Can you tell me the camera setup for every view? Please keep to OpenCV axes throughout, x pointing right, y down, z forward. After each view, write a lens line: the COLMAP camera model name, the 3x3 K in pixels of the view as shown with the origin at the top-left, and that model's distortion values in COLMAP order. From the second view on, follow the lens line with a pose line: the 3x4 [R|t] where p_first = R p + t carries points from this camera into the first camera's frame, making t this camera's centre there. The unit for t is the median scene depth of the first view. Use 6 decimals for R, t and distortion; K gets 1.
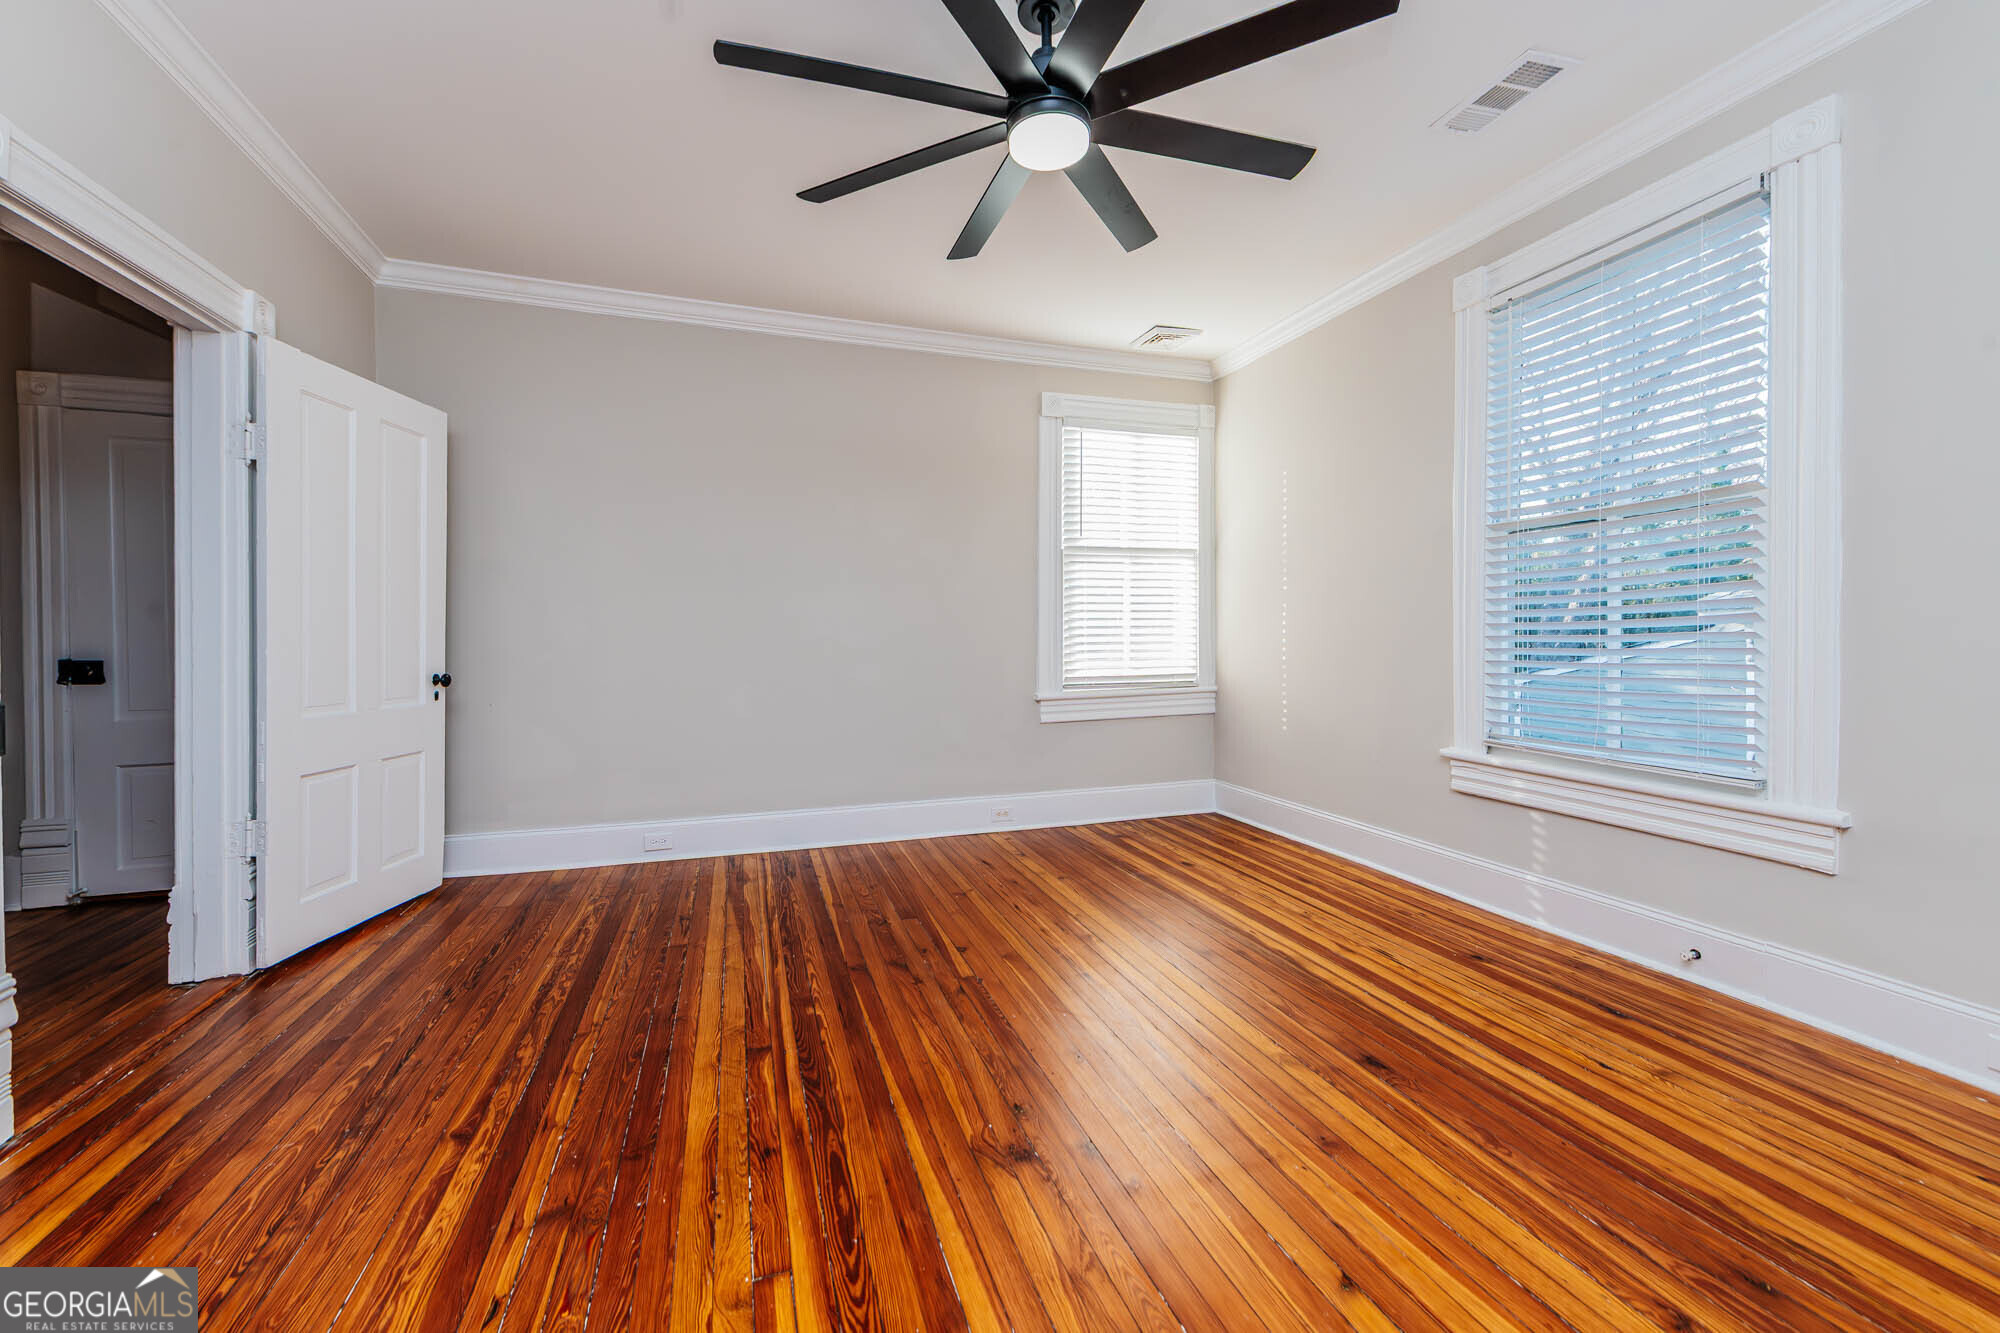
lens RADIAL K [[781.8, 0, 999.9], [0, 781.8, 639.8], [0, 0, 1]] dist [0.016576, -0.007611]
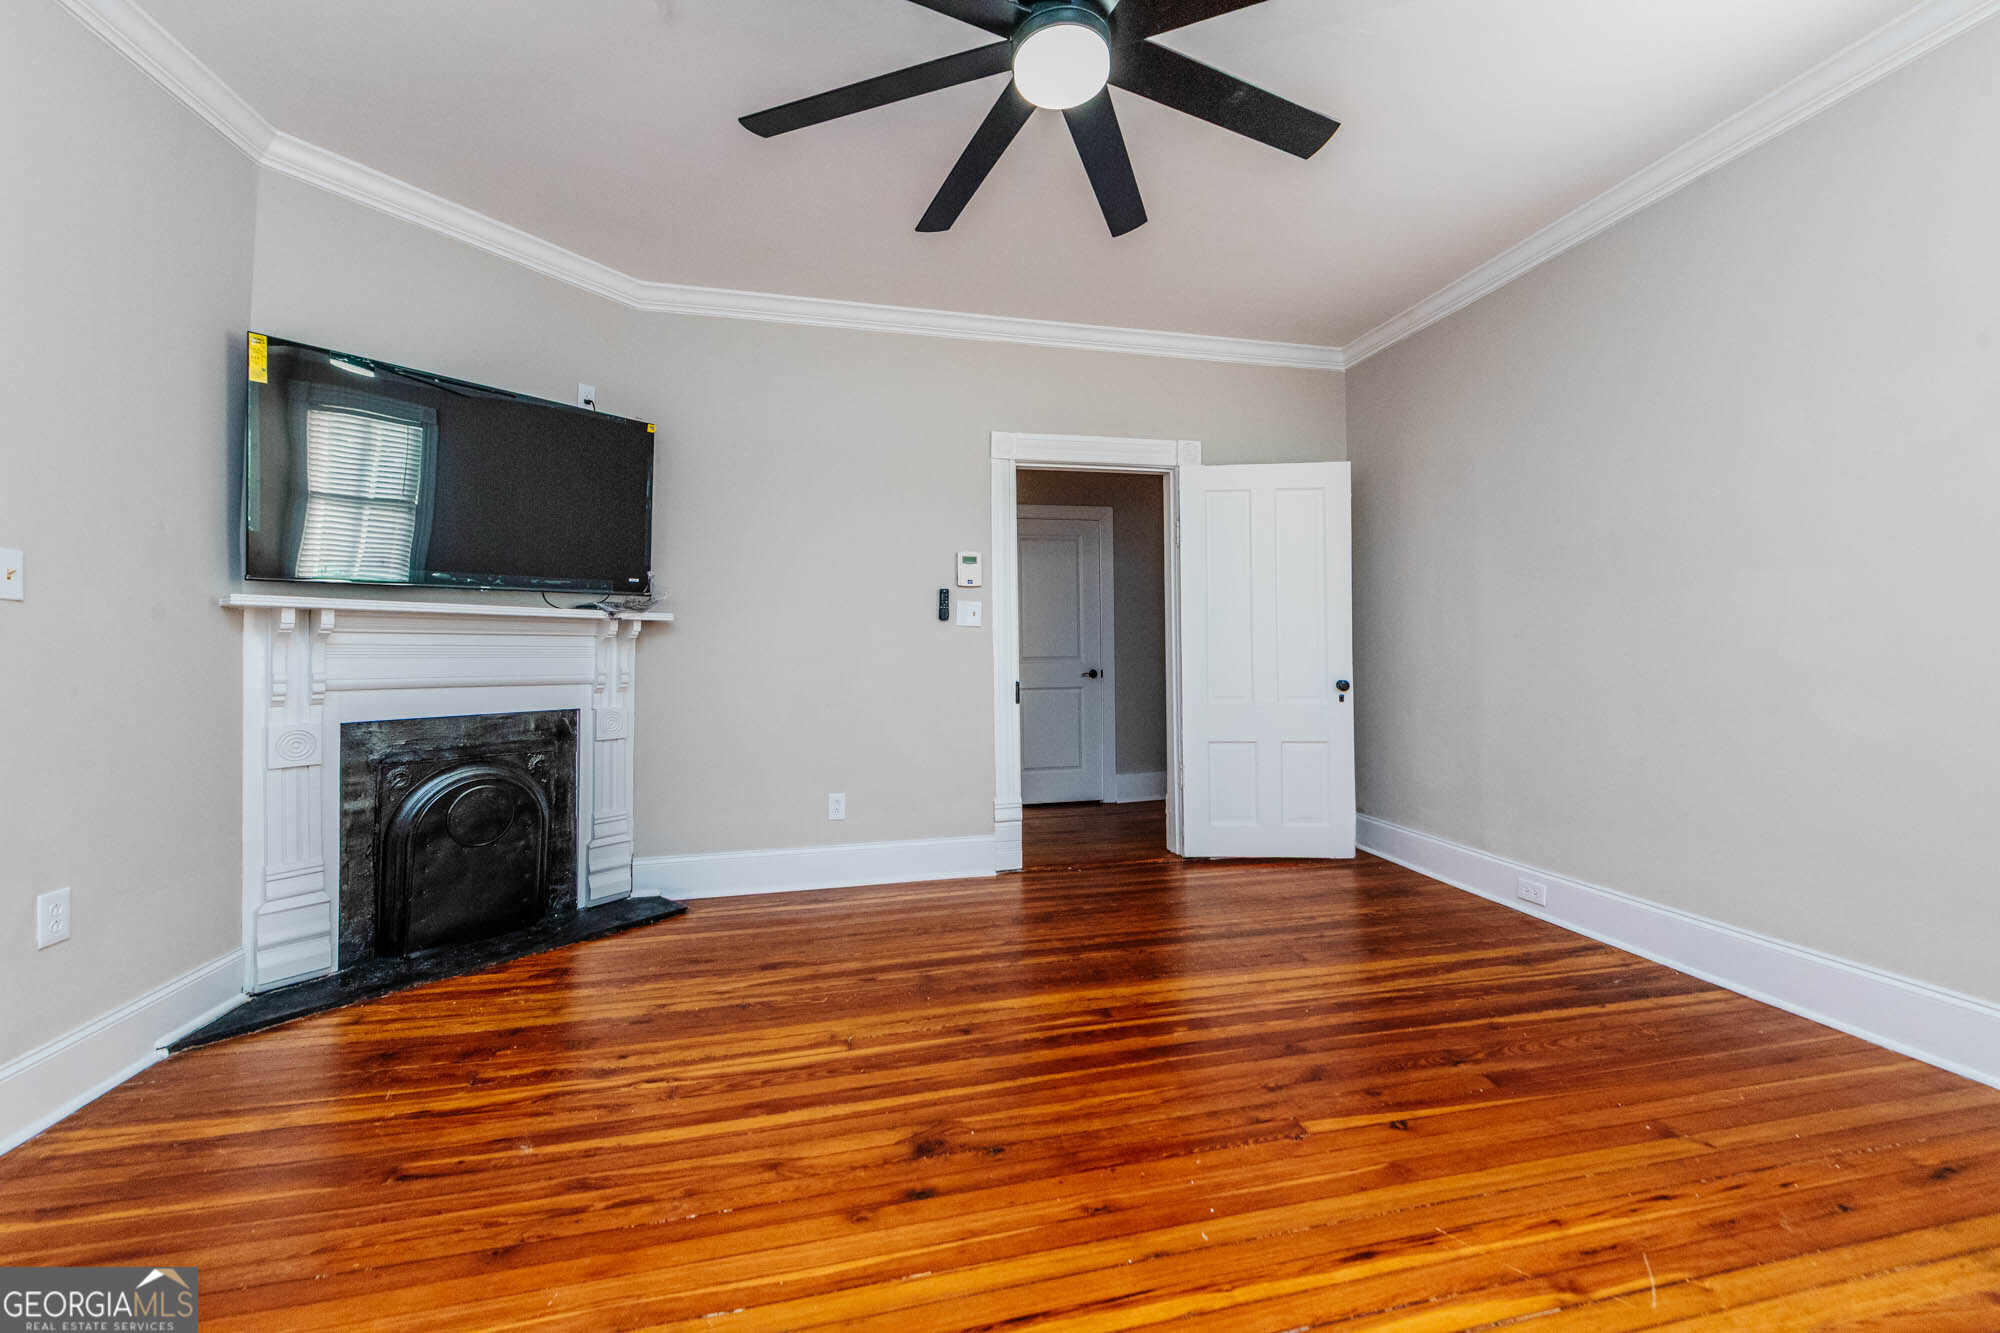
lens RADIAL K [[774.5, 0, 999.5], [0, 774.5, 644.0], [0, 0, 1]] dist [0.013984, -0.006781]
pose [[-0.103868, -0.007004, -0.994566, 0.823451], [0.006272, 0.999951, -0.007697, -0.010640], [0.994571, -0.007037, -0.103819, 0.940996]]
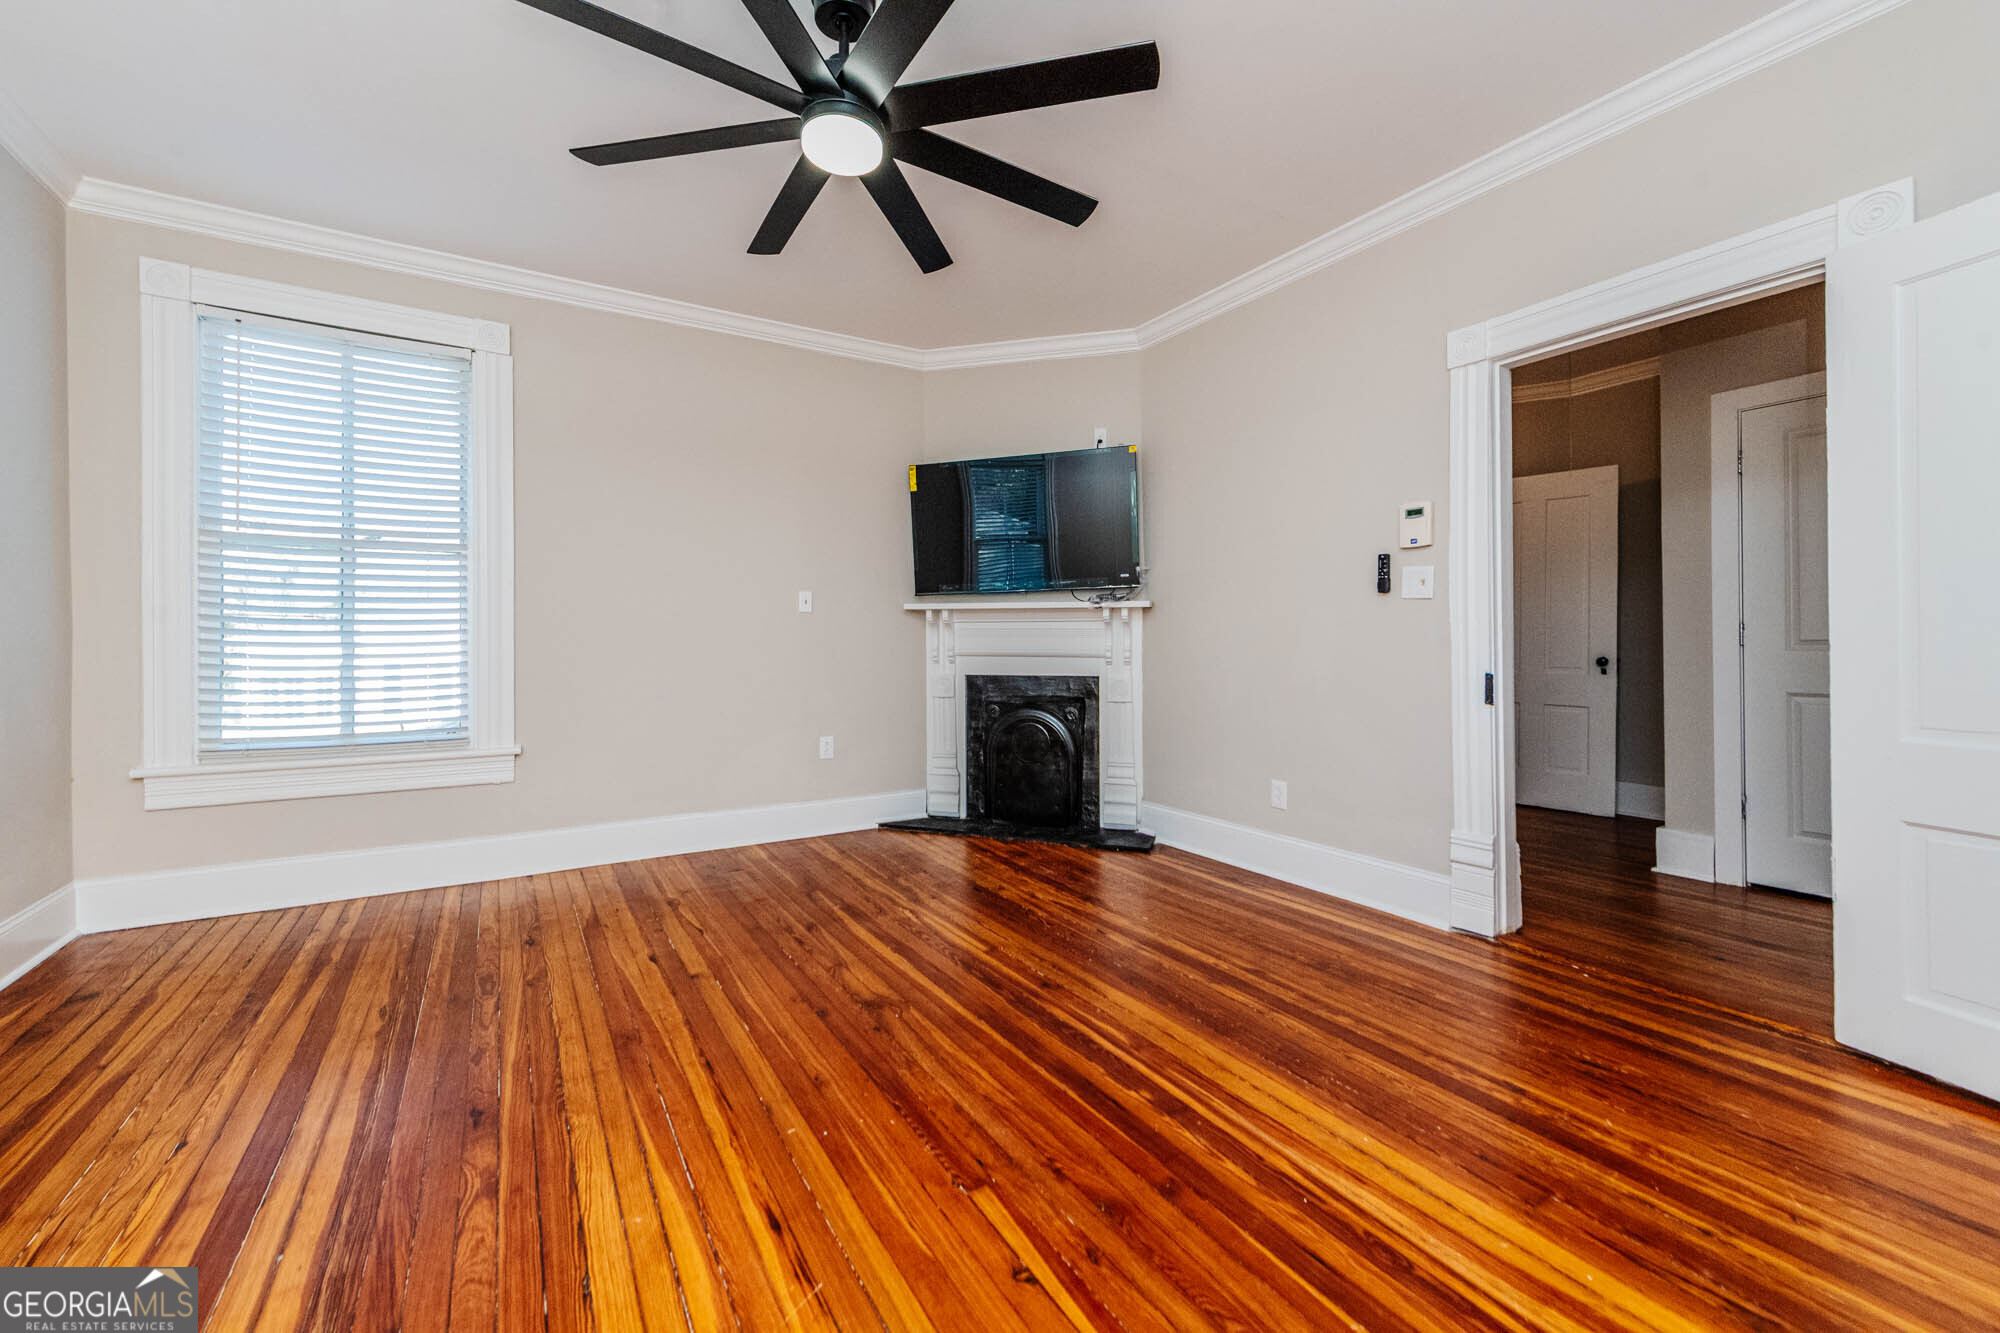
lens RADIAL K [[778.5, 0, 1001.9], [0, 778.5, 641.6], [0, 0, 1]] dist [0.016156, -0.007104]
pose [[-0.972109, 0.007293, -0.234416, 0.095946], [0.006686, 0.999972, 0.003383, 0.001298], [0.234434, 0.001721, -0.972131, 1.877349]]
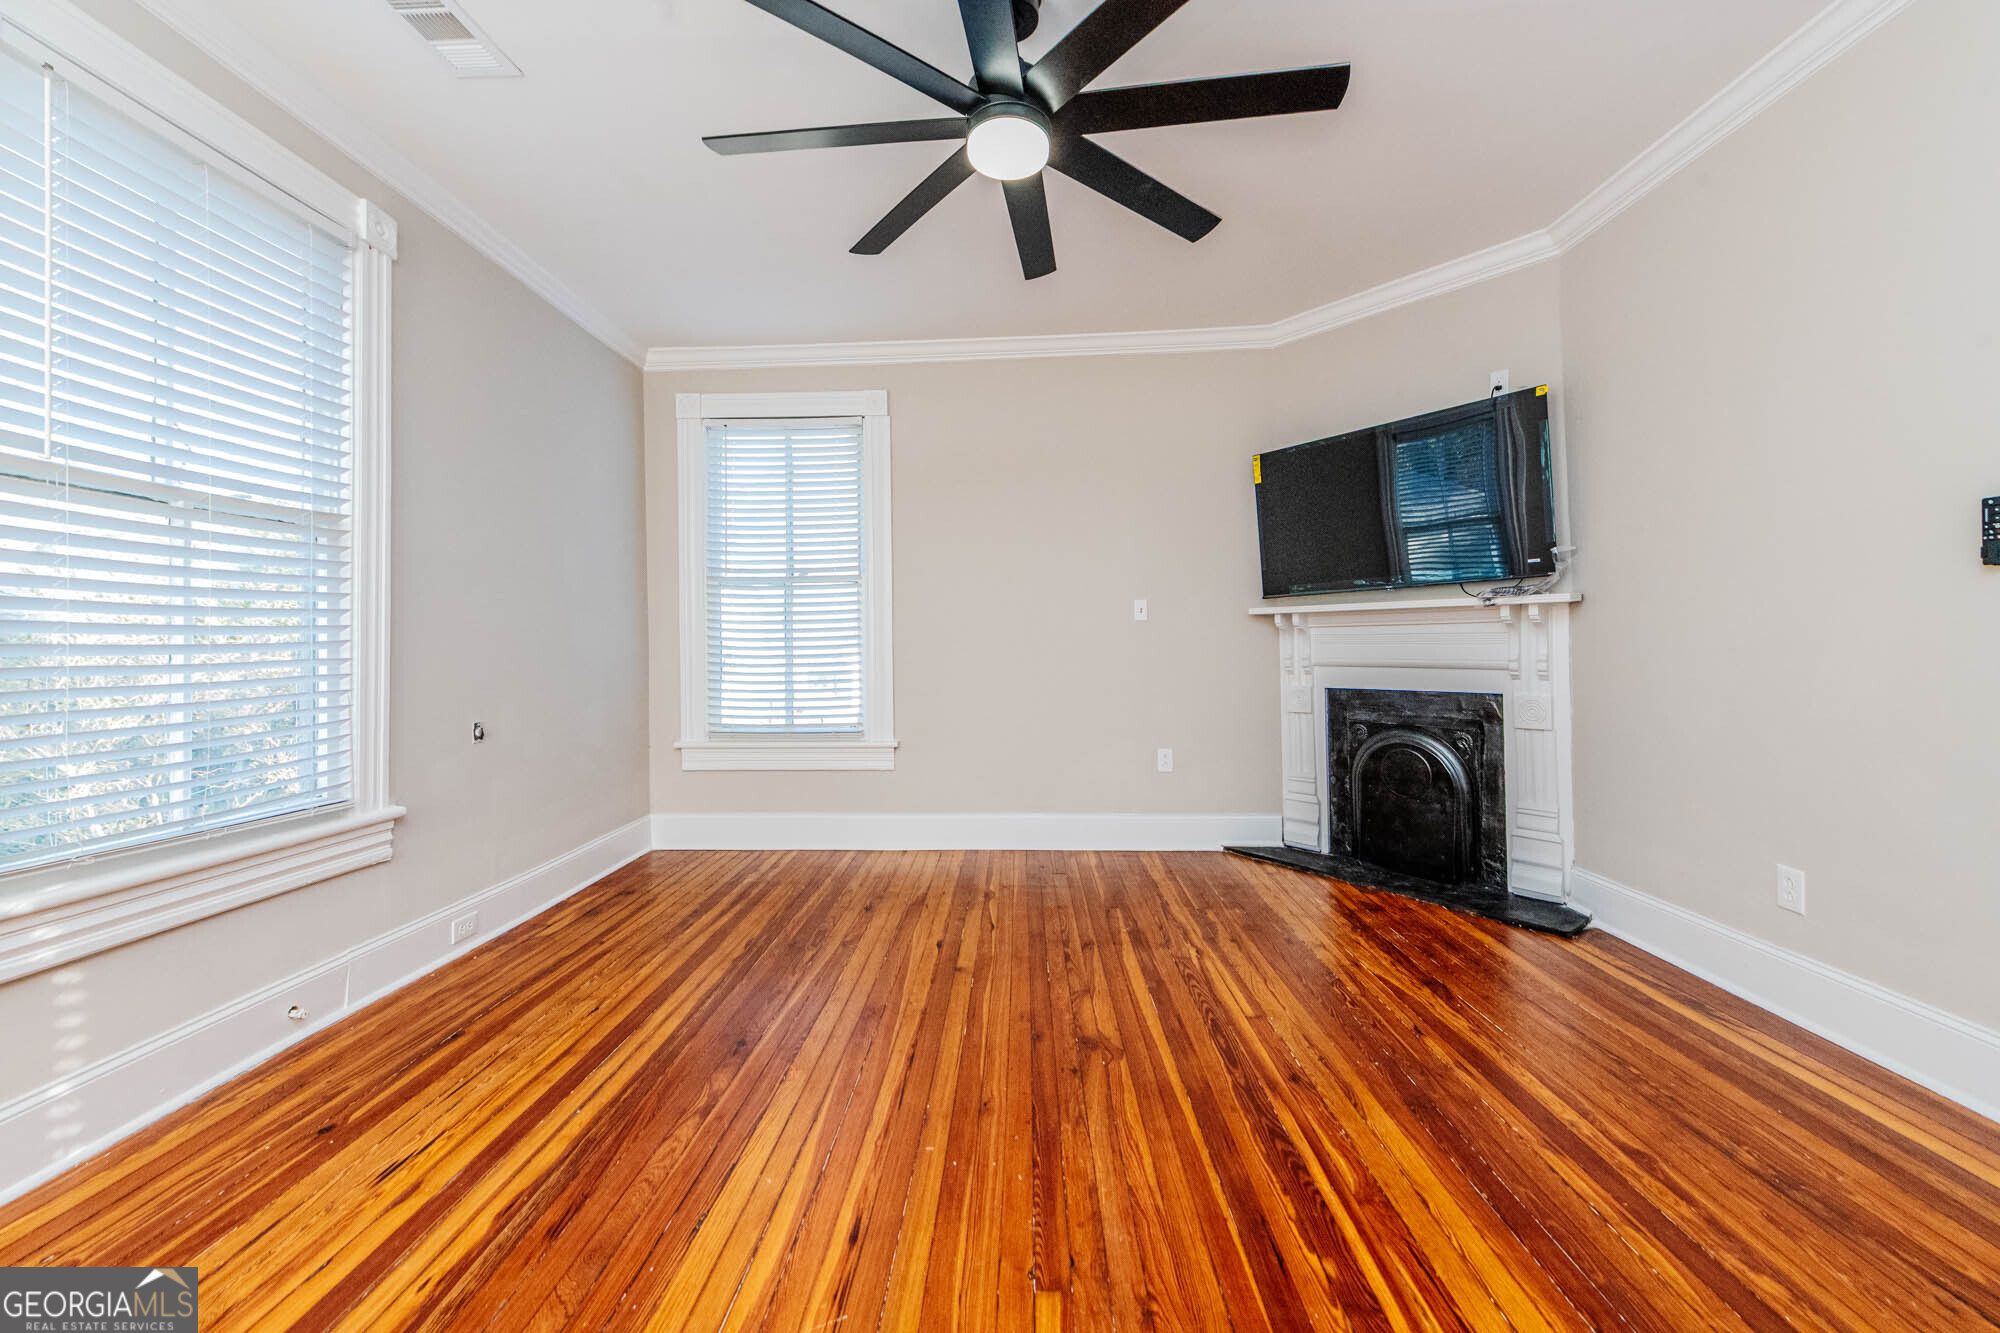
lens RADIAL K [[778.5, 0, 1001.9], [0, 778.5, 641.6], [0, 0, 1]] dist [0.016156, -0.007104]
pose [[-0.936593, 0.018650, 0.349922, -0.241242], [0.017351, 0.999826, -0.006846, -0.010931], [-0.349988, -0.000341, -0.936754, 1.776138]]
